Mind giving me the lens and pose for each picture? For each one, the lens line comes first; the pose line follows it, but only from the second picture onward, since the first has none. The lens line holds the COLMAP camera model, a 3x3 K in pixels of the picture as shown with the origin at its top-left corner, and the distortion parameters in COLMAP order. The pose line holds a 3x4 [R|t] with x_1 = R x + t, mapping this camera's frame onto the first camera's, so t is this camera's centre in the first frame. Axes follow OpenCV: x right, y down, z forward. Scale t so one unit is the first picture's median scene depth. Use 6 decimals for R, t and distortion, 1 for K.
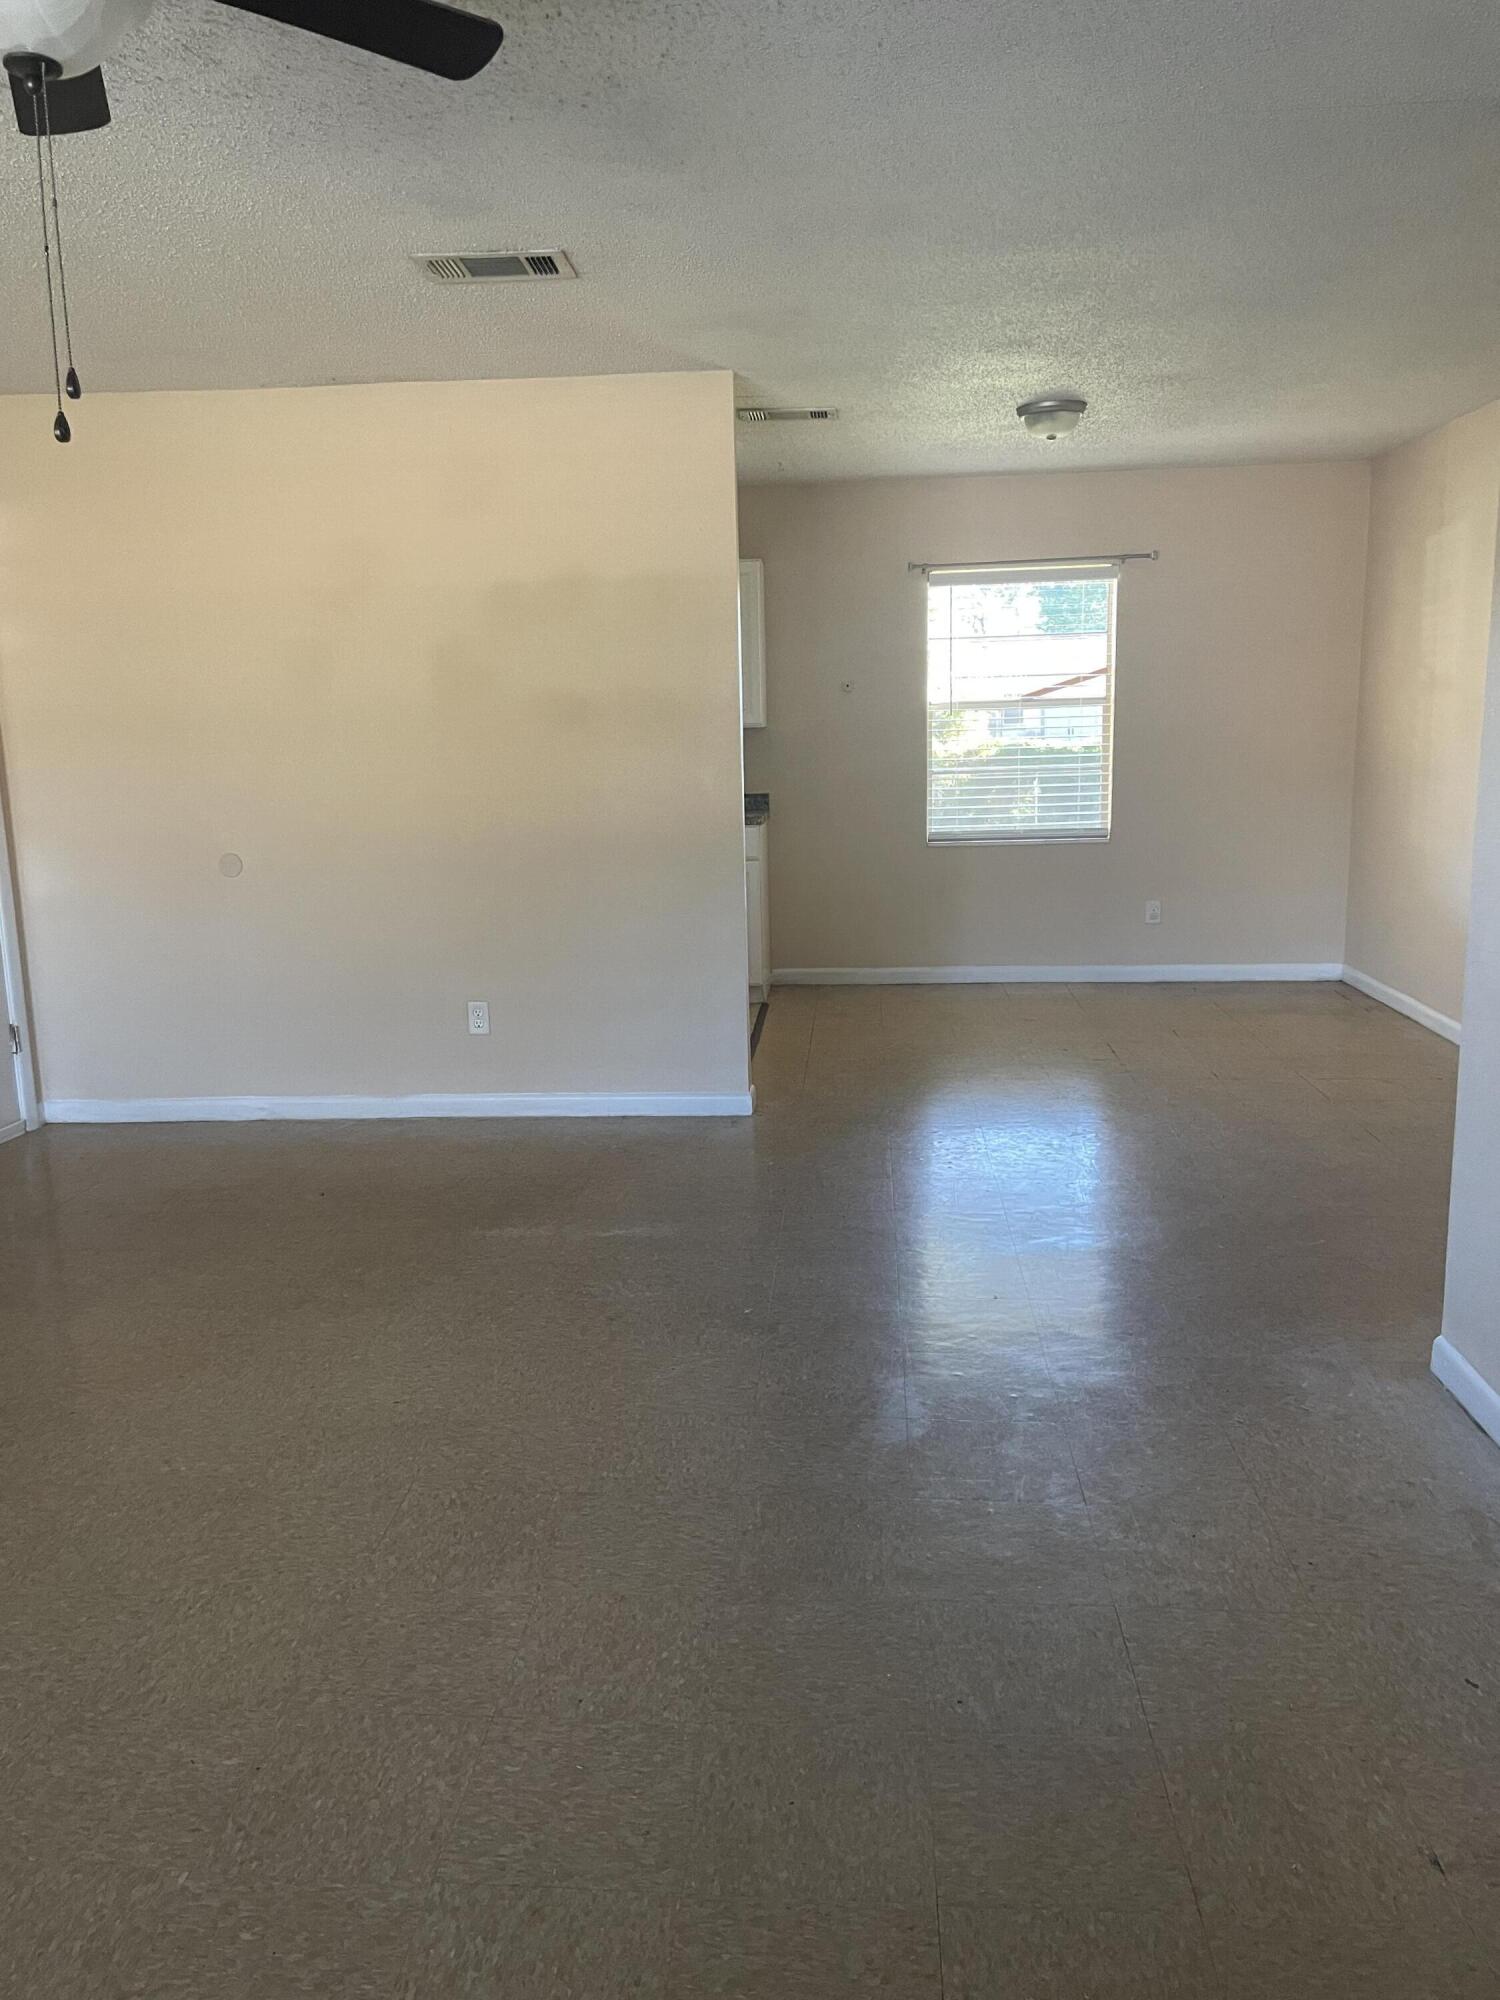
lens RADIAL K [[1501.9, 0, 732.2], [0, 1501.9, 1024.1], [0, 0, 1]] dist [0.105139, -0.129007]
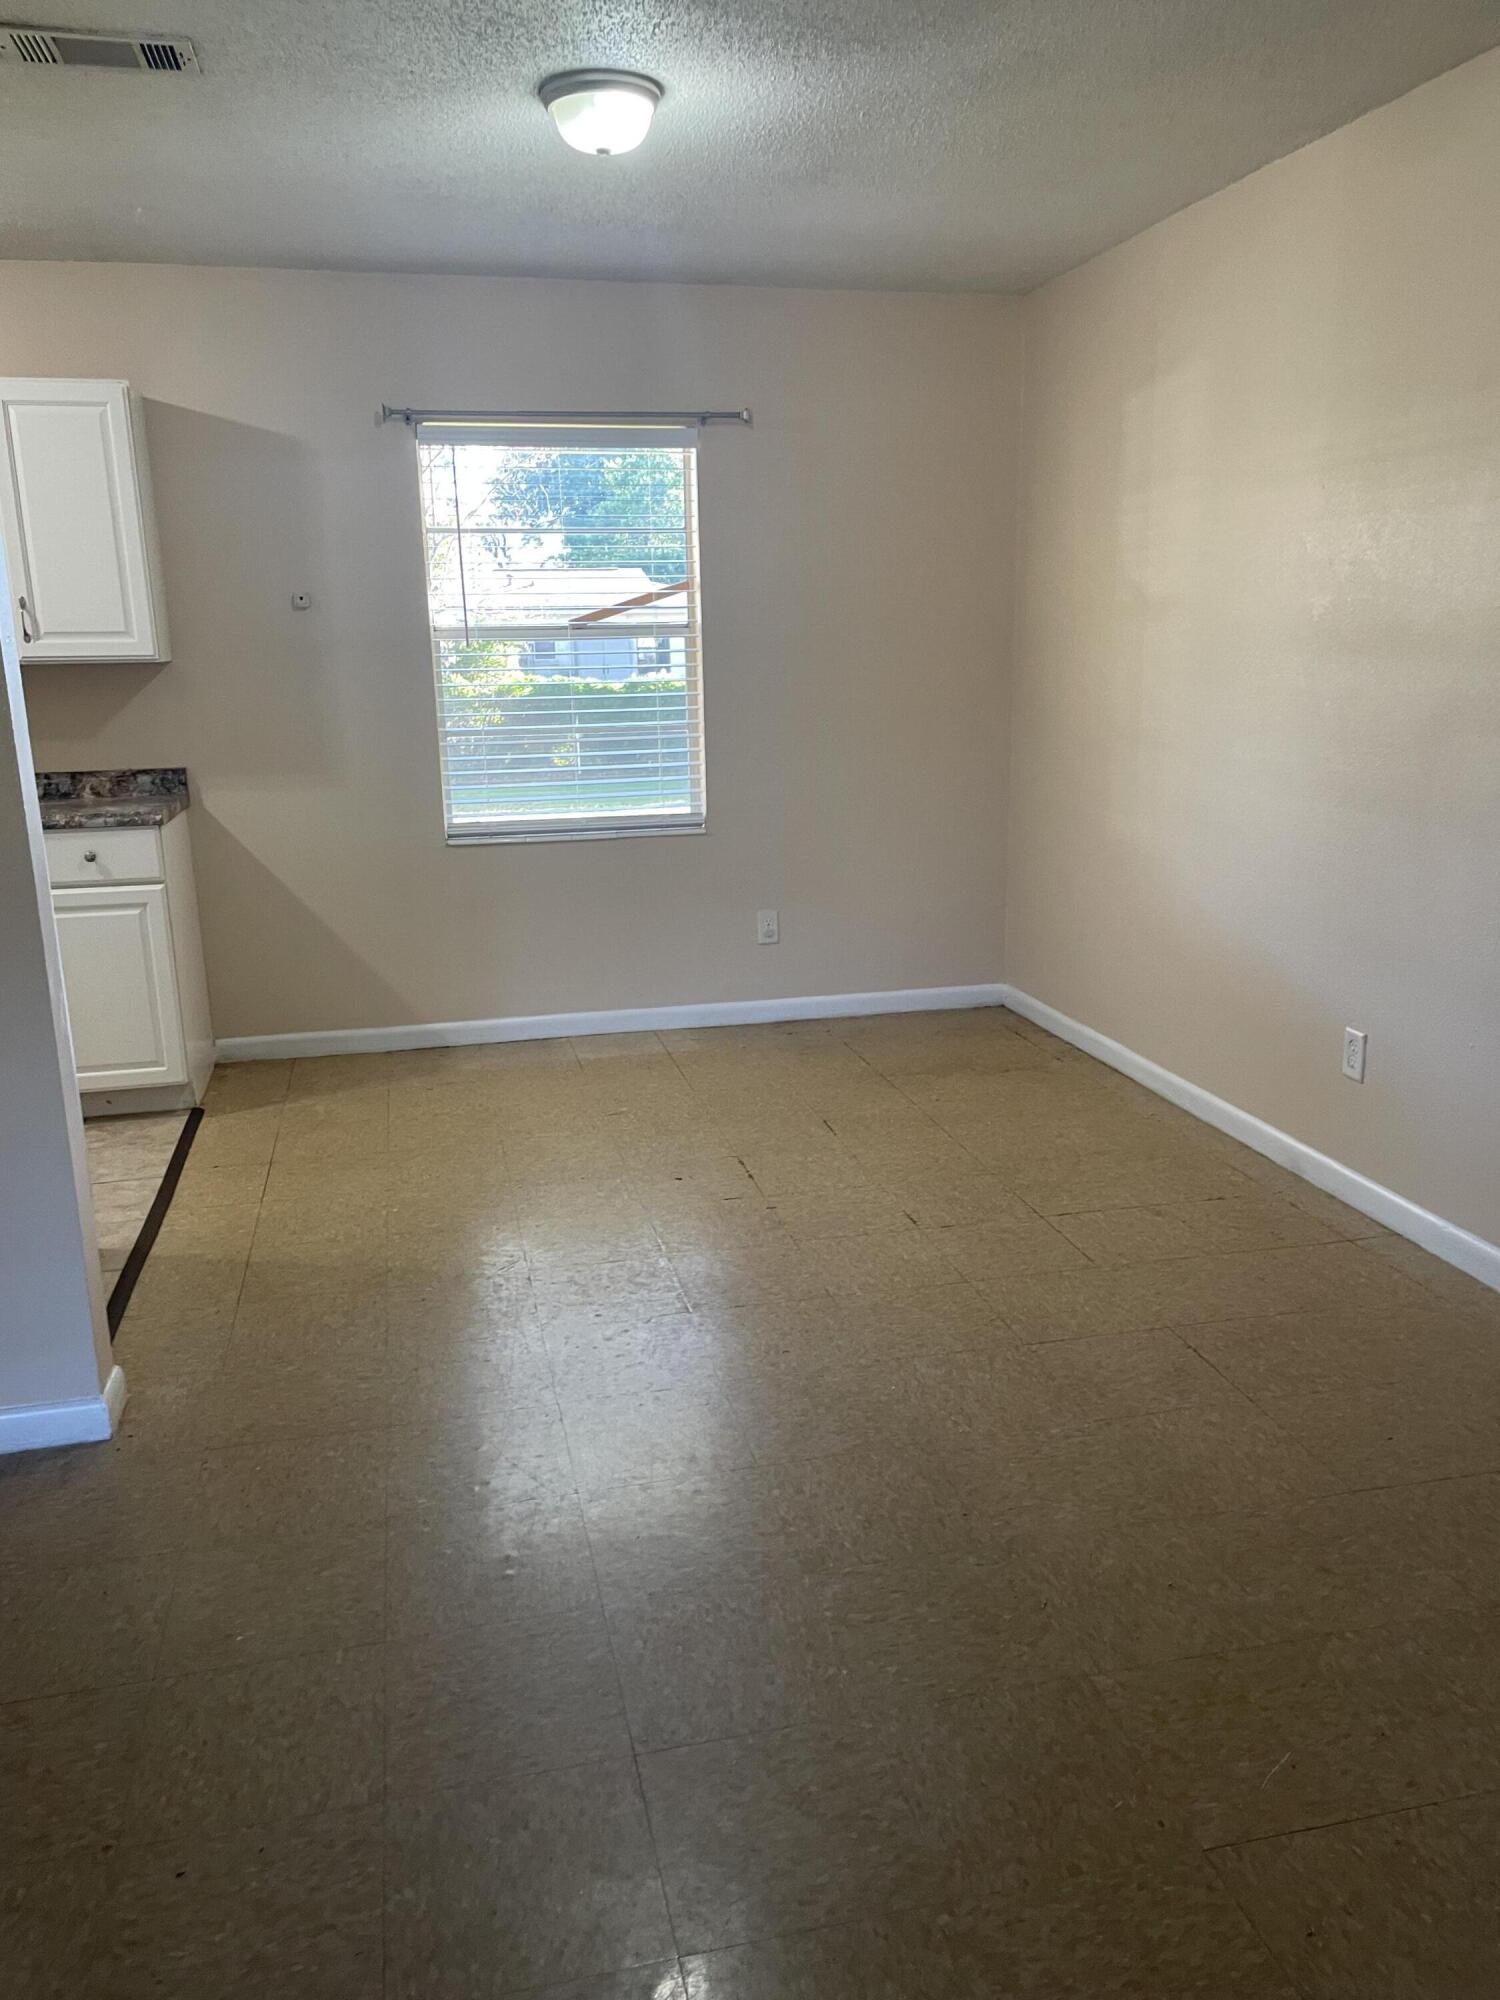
lens RADIAL K [[1501.9, 0, 732.2], [0, 1501.9, 1024.1], [0, 0, 1]] dist [0.105139, -0.129007]
pose [[0.954961, -0.067532, 0.288943, 0.051108], [0.055613, 0.997236, 0.049274, -0.064037], [-0.291472, -0.030986, 0.956077, 0.316644]]
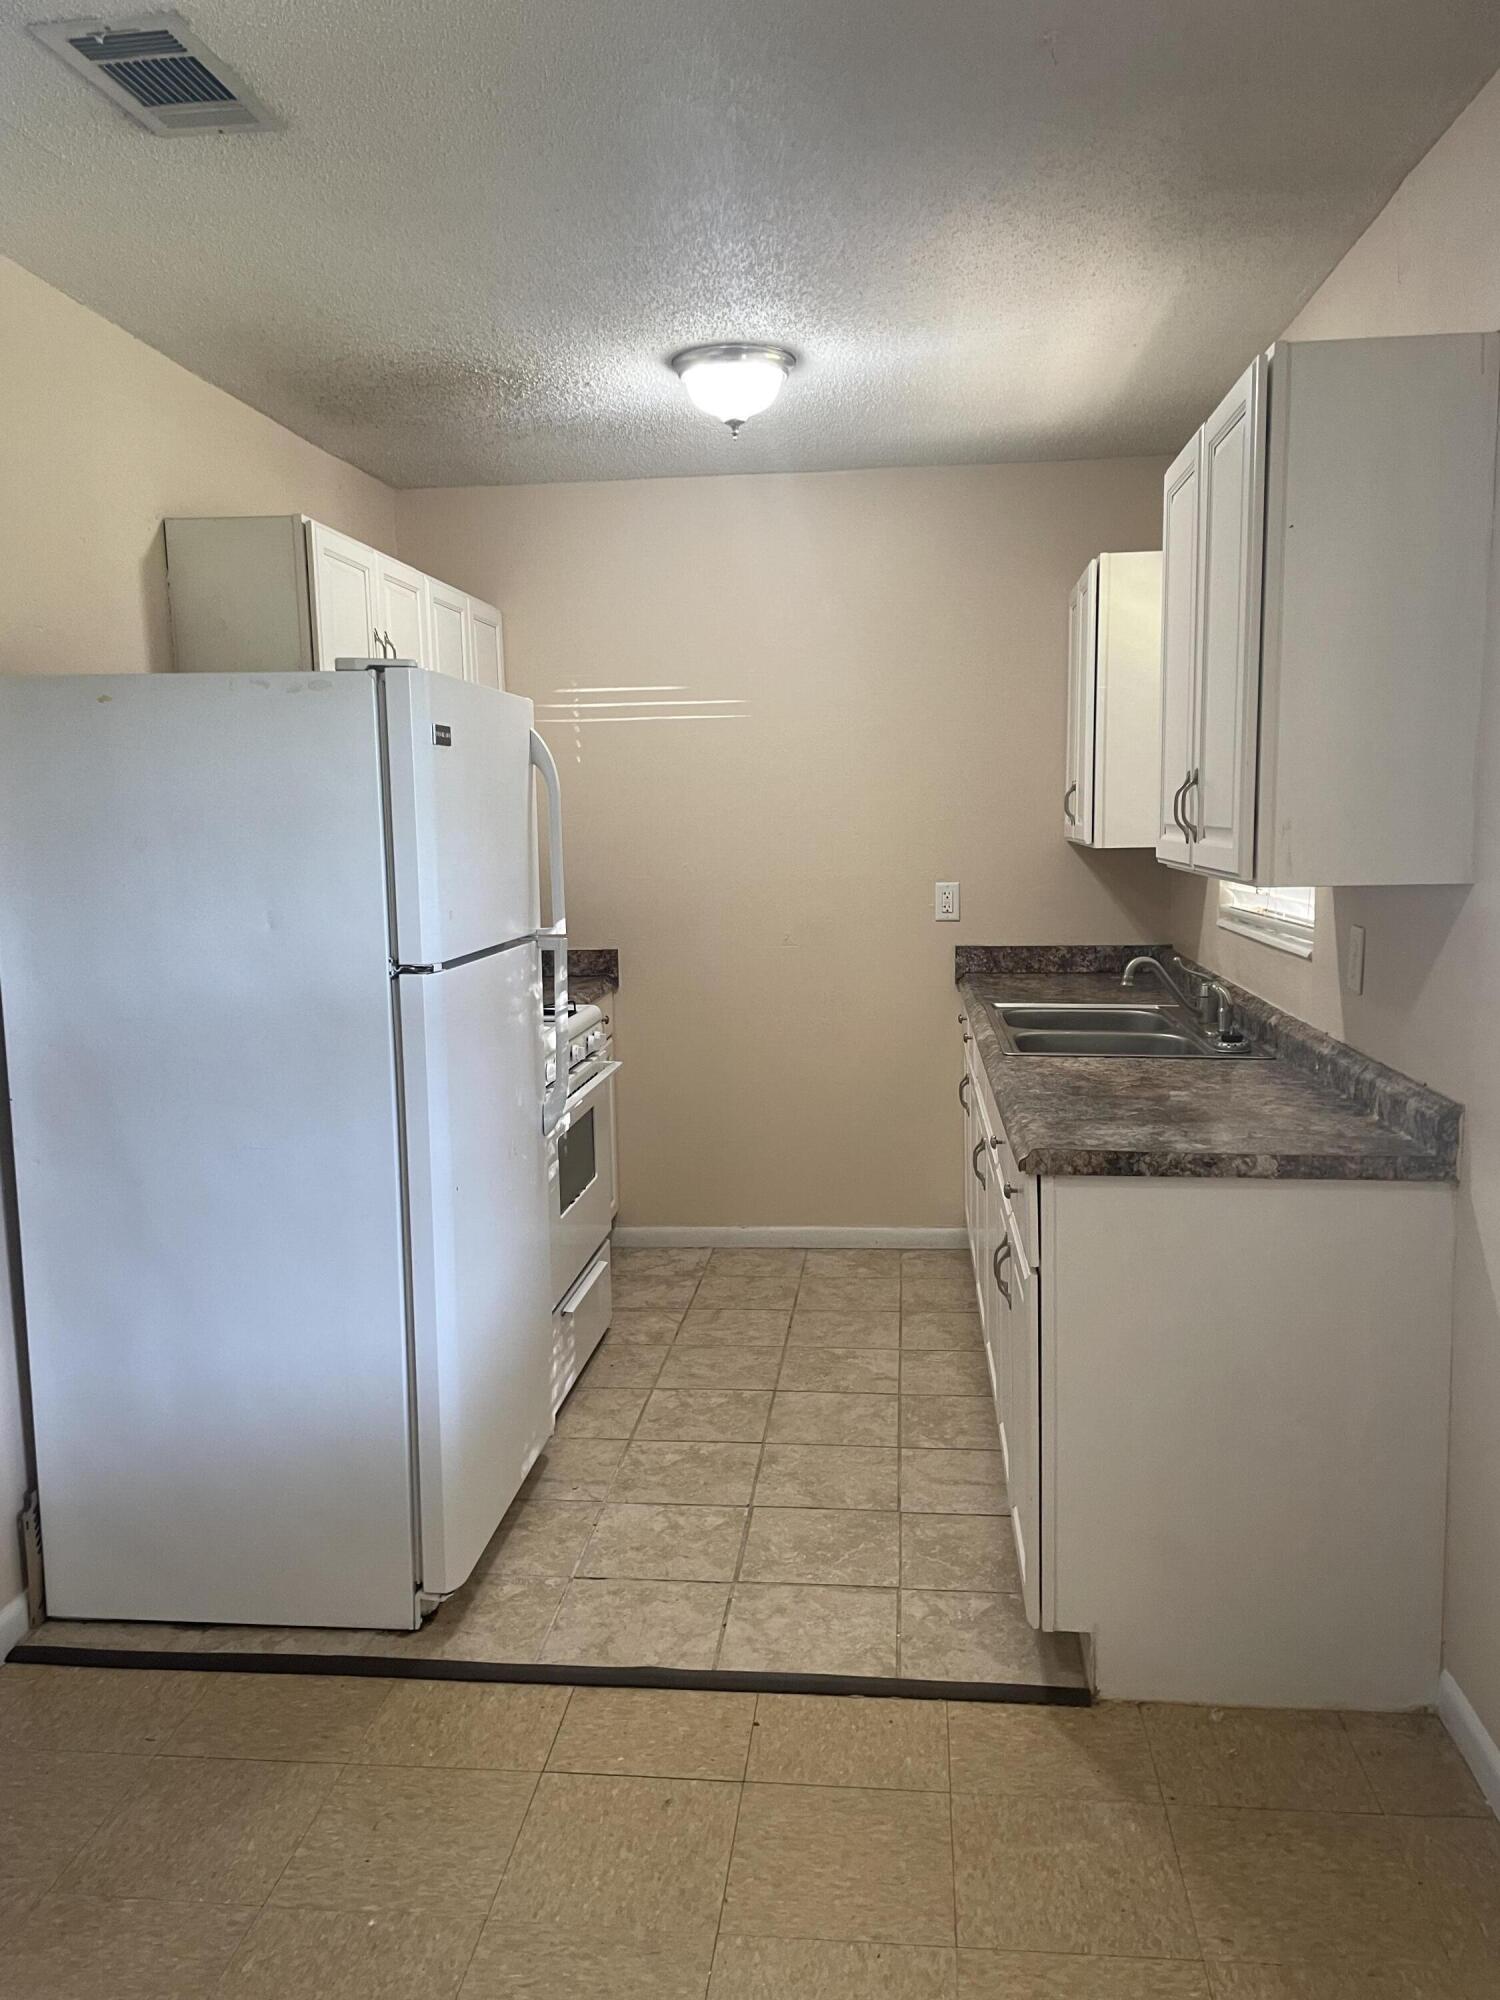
lens RADIAL K [[1506.7, 0, 750.0], [0, 1506.7, 1000.0], [0, 0, 1]] dist [0.093696, -0.121497]
pose [[-0.022047, 0.151756, -0.988172, 0.320216], [-0.182320, 0.971227, 0.153222, -0.192515], [0.982992, 0.183541, 0.006255, 0.852674]]
